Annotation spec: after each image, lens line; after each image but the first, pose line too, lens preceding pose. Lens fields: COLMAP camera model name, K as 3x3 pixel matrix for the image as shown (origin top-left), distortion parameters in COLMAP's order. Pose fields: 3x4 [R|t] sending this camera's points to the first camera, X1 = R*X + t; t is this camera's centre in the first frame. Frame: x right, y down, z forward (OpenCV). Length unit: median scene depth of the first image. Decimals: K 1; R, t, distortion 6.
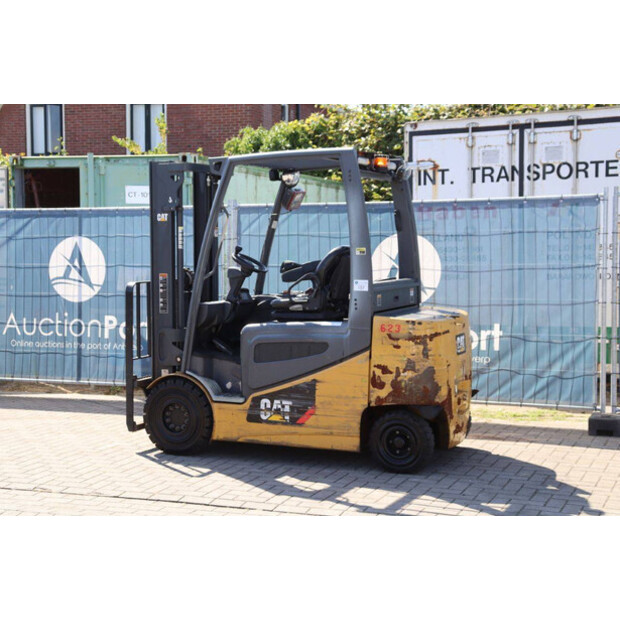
lens RADIAL K [[1055.8, 0, 309.0], [0, 1055.8, 308.2], [0, 0, 1]] dist [0.189393, 0.000000]
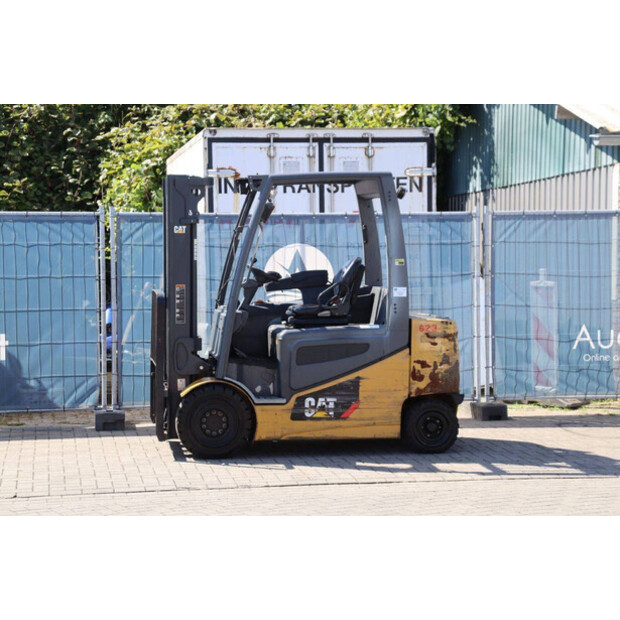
lens RADIAL K [[1449.8, 0, 309.1], [0, 1449.8, 299.7], [0, 0, 1]] dist [0.448165, 0.000000]
pose [[0.847354, -0.017611, 0.530736, -0.819938], [0.030269, 0.999427, -0.015164, 0.007366], [-0.530165, 0.028914, 0.847401, -0.266903]]
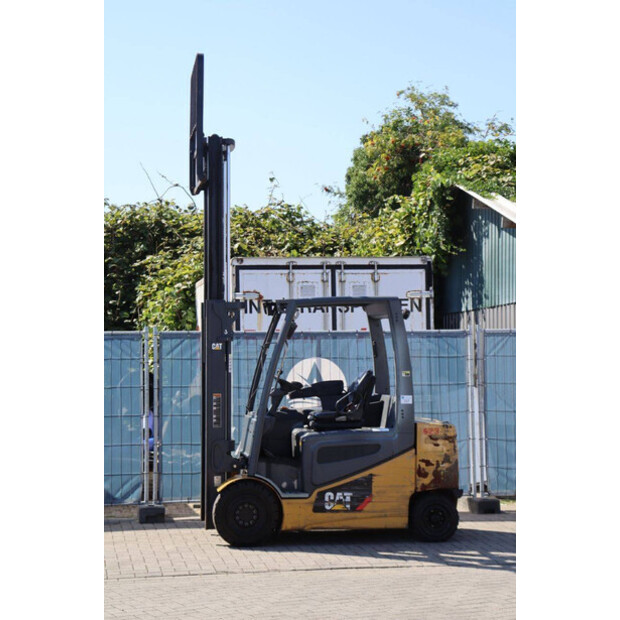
lens RADIAL K [[1331.2, 0, 313.5], [0, 1331.2, 304.1], [0, 0, 1]] dist [0.355962, 0.000000]
pose [[0.846245, 0.020610, 0.532395, -0.890723], [0.032758, 0.995348, -0.090600, 0.006867], [-0.531786, 0.094110, 0.841634, -0.341467]]
